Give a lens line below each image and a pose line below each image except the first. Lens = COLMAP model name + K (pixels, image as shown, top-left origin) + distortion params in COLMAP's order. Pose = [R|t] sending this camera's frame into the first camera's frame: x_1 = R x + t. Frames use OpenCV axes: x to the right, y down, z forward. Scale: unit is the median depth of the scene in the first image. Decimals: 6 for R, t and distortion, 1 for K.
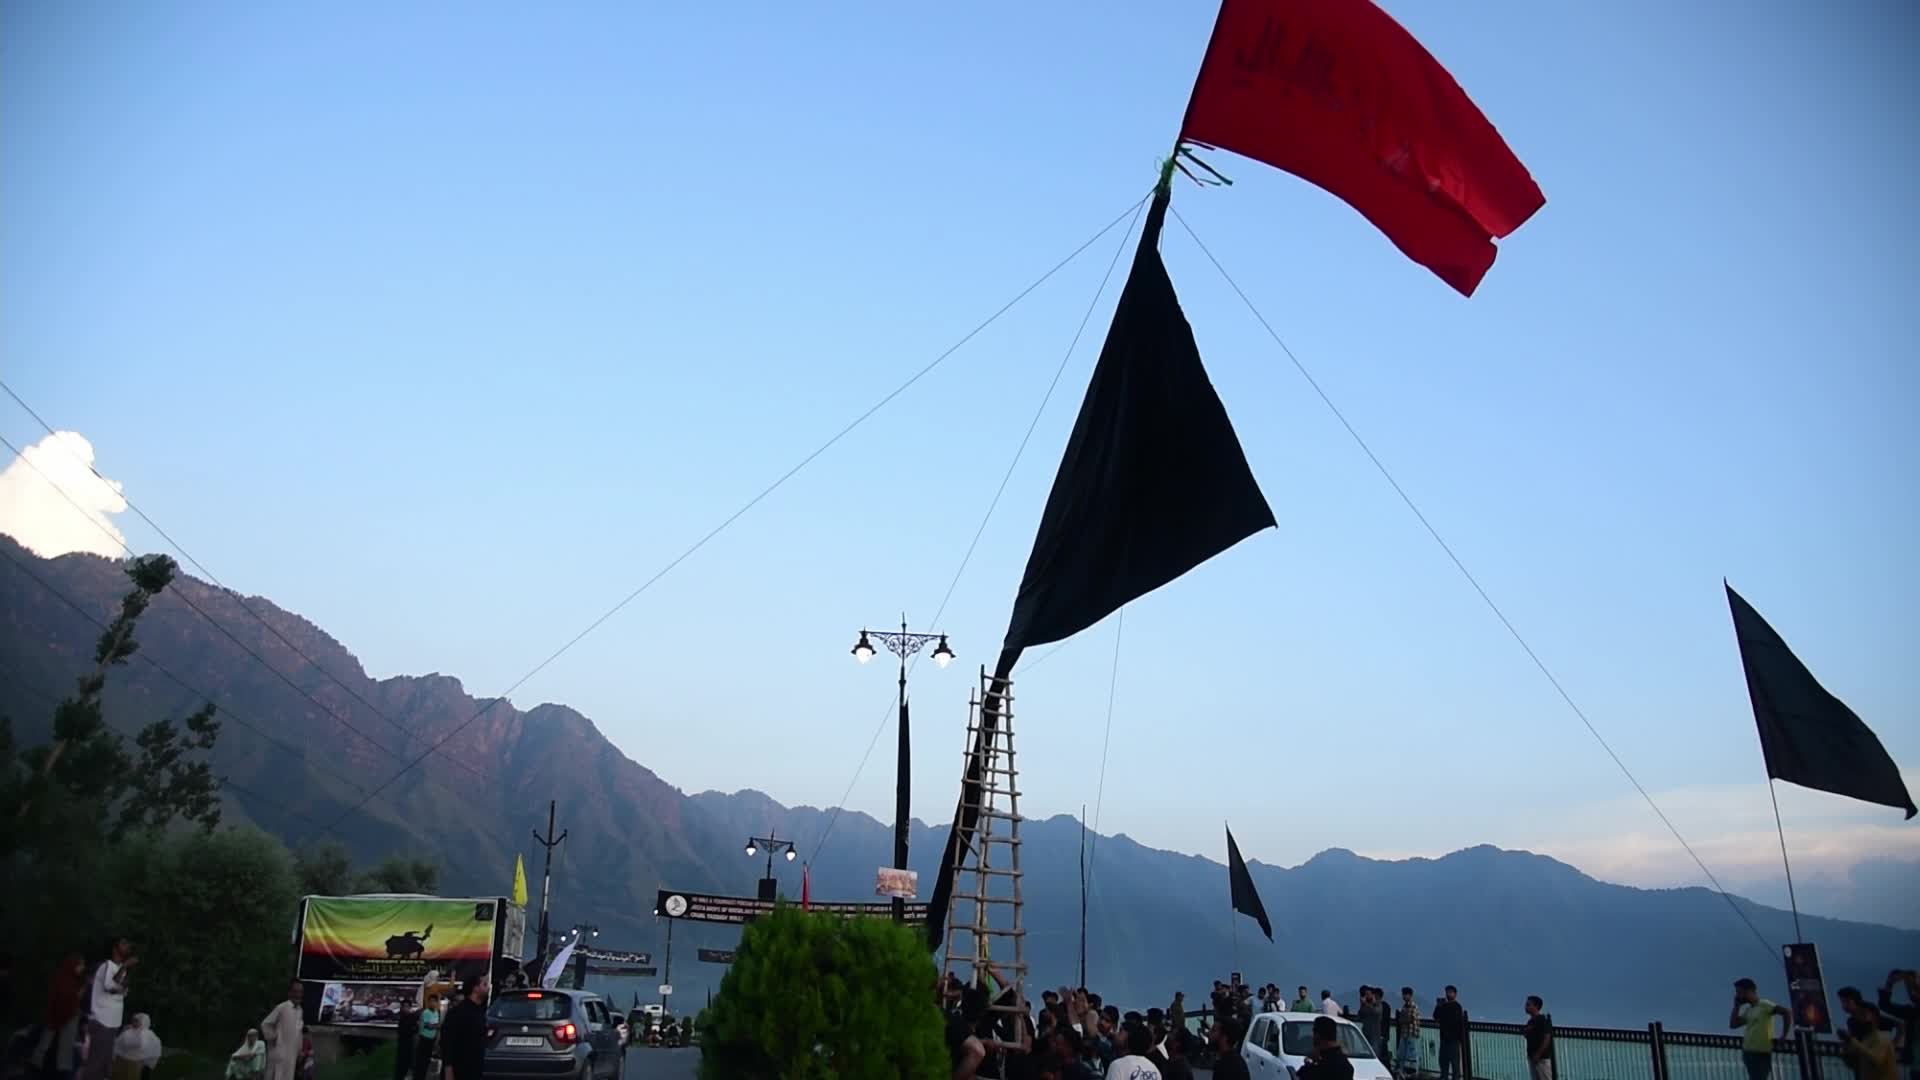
lens RADIAL K [[1357.8, 0, 960.6], [0, 1357.8, 551.8], [0, 0, 1]] dist [-0.110373, 0.077889]
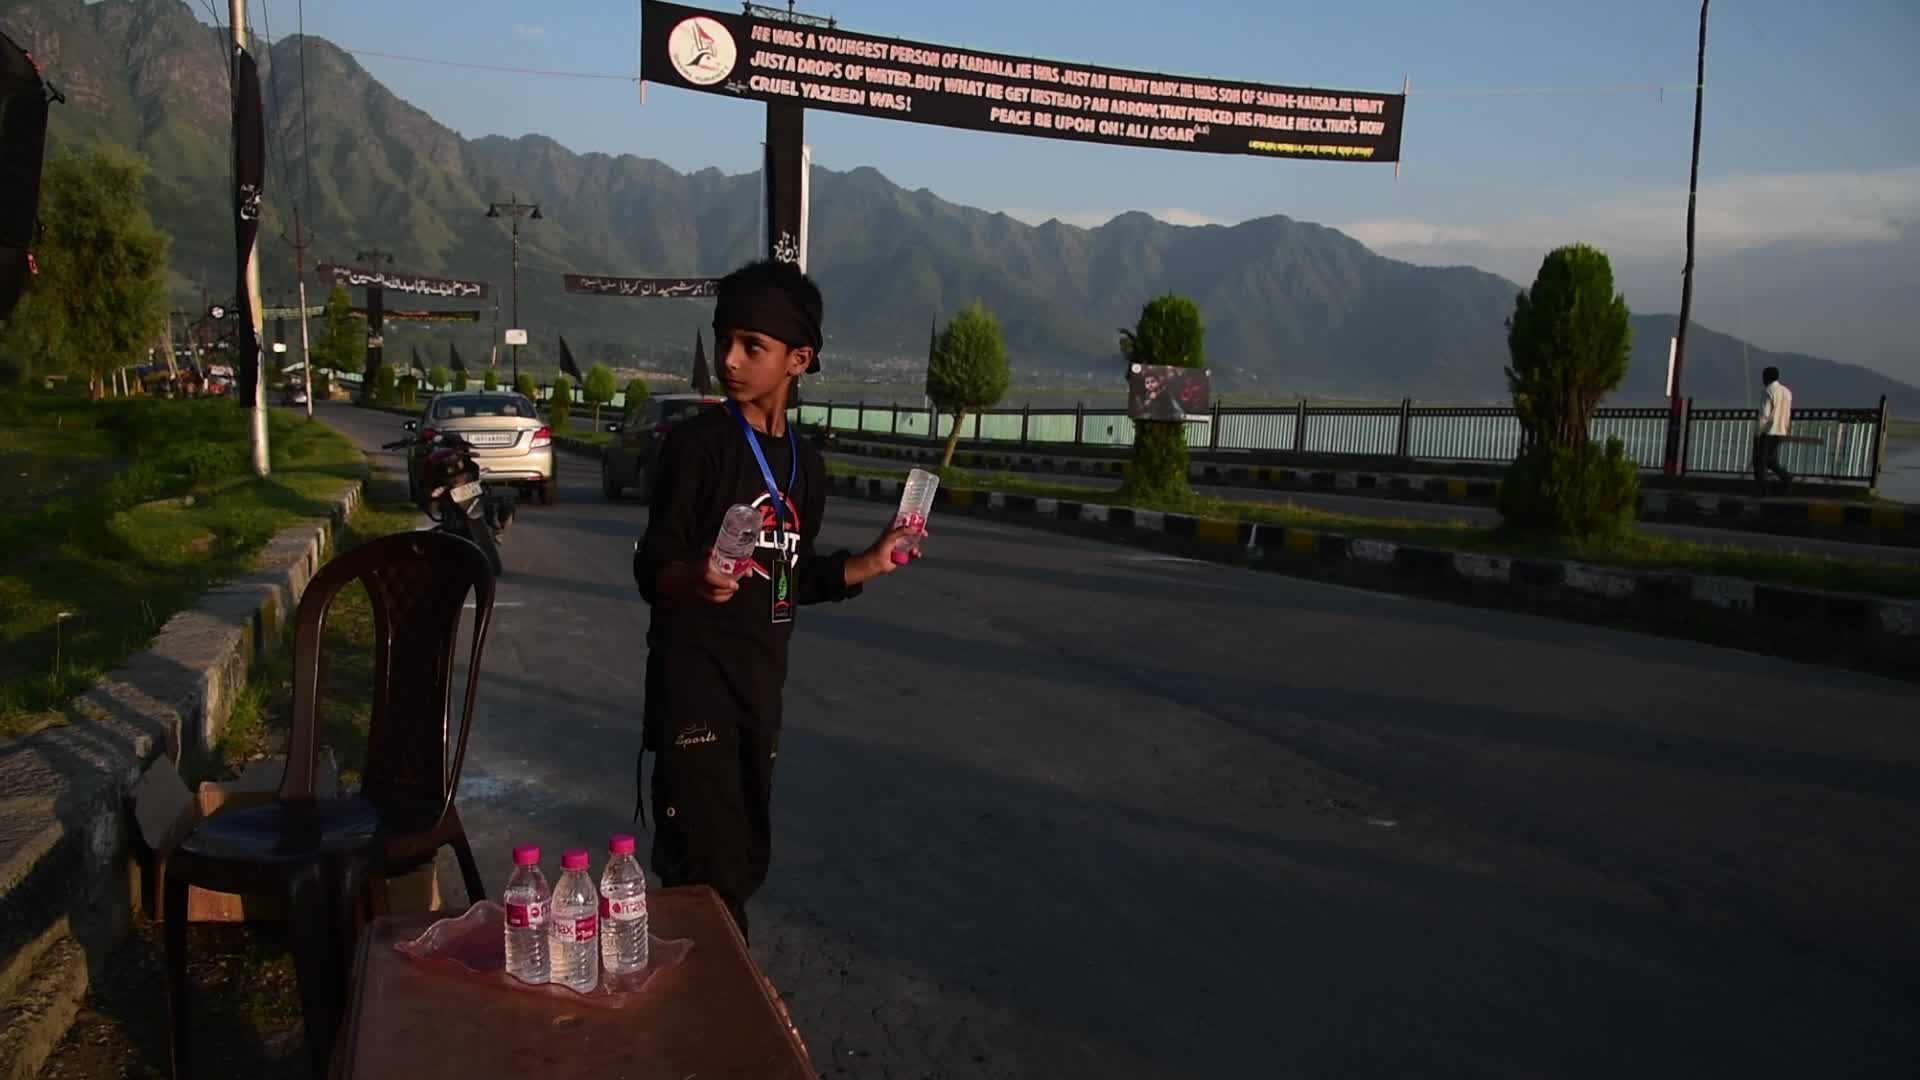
lens RADIAL K [[1357.8, 0, 960.6], [0, 1357.8, 551.8], [0, 0, 1]] dist [-0.110373, 0.077889]
pose [[0.989108, -0.012356, 0.146675, -0.198784], [-0.055343, 0.892138, 0.448360, 0.224837], [-0.136394, -0.451593, 0.881737, 0.670439]]
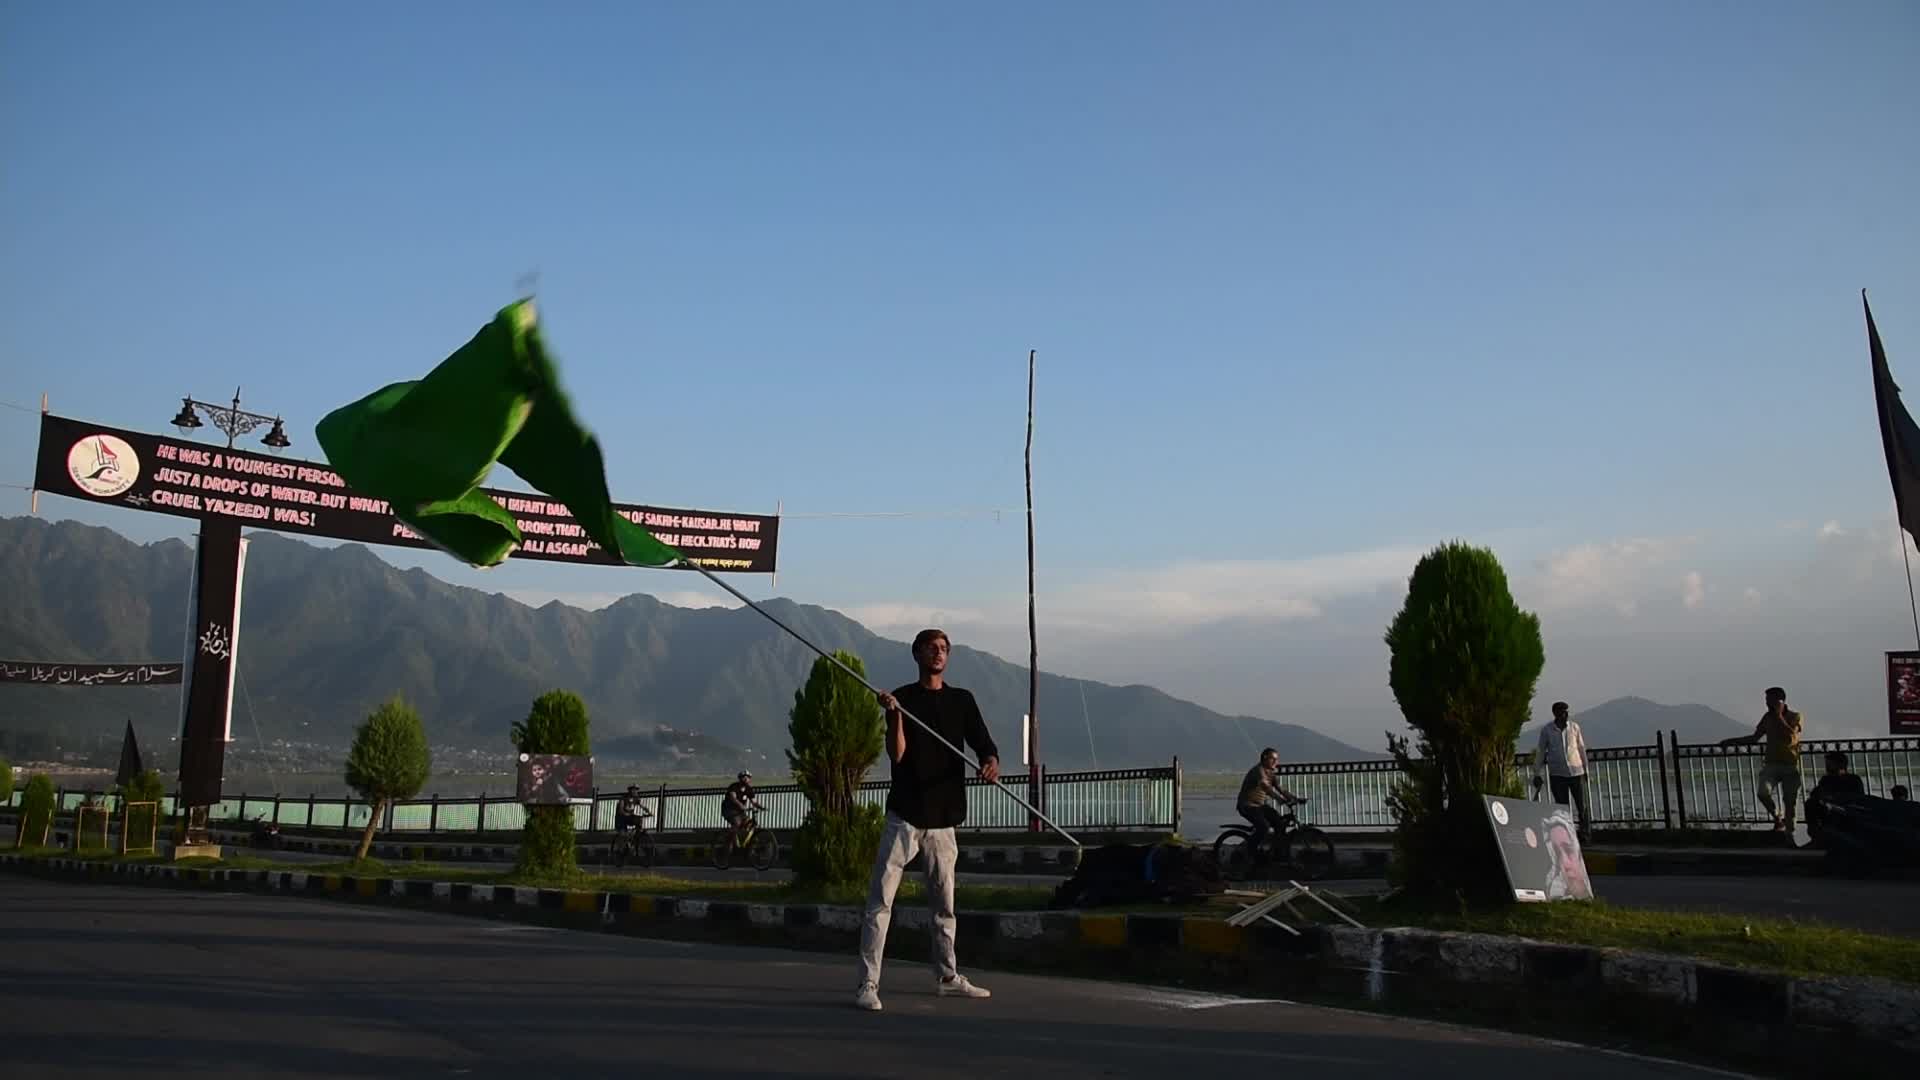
lens RADIAL K [[1357.8, 0, 960.6], [0, 1357.8, 551.8], [0, 0, 1]] dist [-0.110373, 0.077889]
pose [[0.870945, 0.051897, 0.488632, -0.184610], [-0.140812, 0.979062, 0.147001, 0.207173], [-0.470772, -0.196835, 0.860017, 0.622408]]
